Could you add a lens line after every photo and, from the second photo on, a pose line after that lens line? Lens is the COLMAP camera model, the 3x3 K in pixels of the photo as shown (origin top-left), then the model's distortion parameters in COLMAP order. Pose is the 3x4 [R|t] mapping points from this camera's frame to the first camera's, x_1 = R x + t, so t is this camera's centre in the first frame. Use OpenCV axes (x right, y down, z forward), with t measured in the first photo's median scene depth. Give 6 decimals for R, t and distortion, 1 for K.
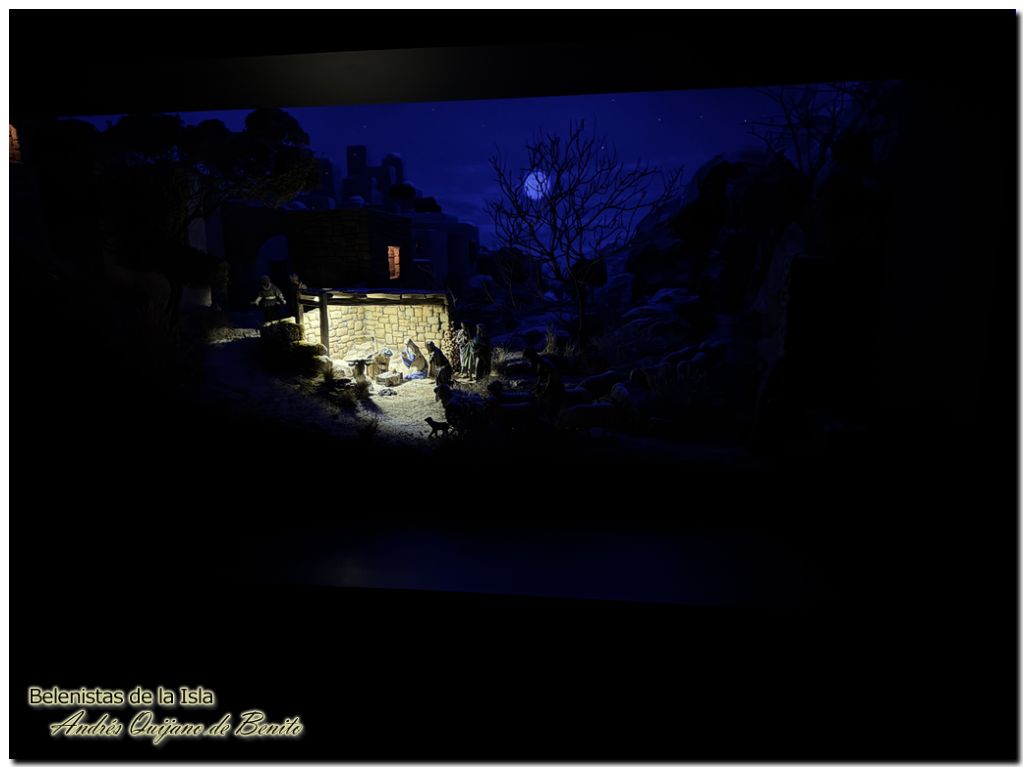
lens RADIAL K [[713.4, 0, 513.5], [0, 713.4, 386.7], [0, 0, 1]] dist [0.165230, -0.314475]
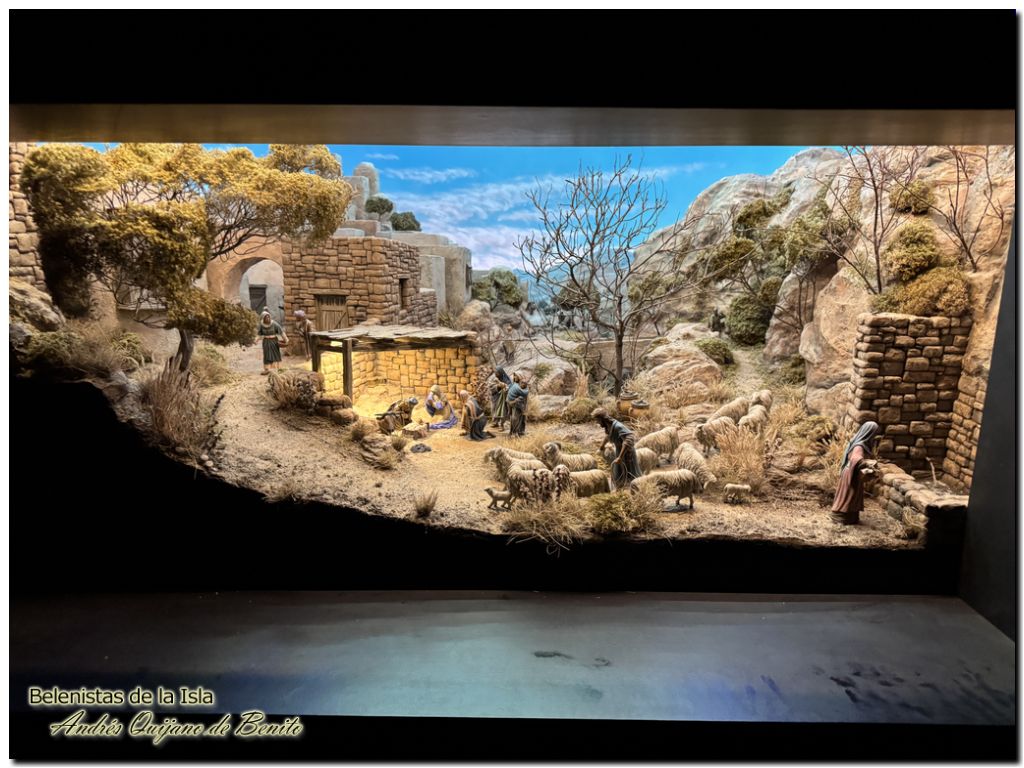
lens RADIAL K [[713.4, 0, 513.5], [0, 713.4, 386.7], [0, 0, 1]] dist [0.165230, -0.314475]
pose [[0.992749, -0.003265, 0.120164, -0.155538], [0.002059, 0.999946, 0.010163, -0.073630], [-0.120191, -0.009842, 0.992702, 0.079604]]
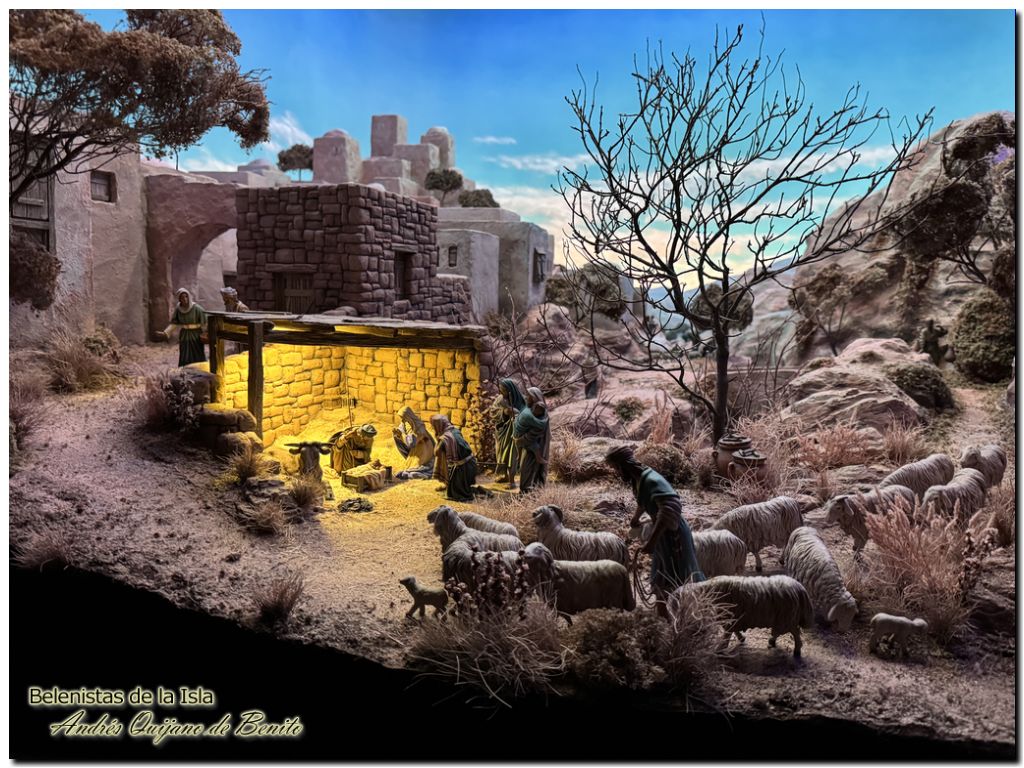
lens RADIAL K [[893.6, 0, 513.3], [0, 893.6, 386.4], [0, 0, 1]] dist [0.190038, -0.465398]
pose [[0.993682, 0.048390, -0.101262, 0.008002], [-0.055484, 0.996110, -0.068455, -0.039036], [0.097555, 0.073641, 0.992502, 0.302830]]
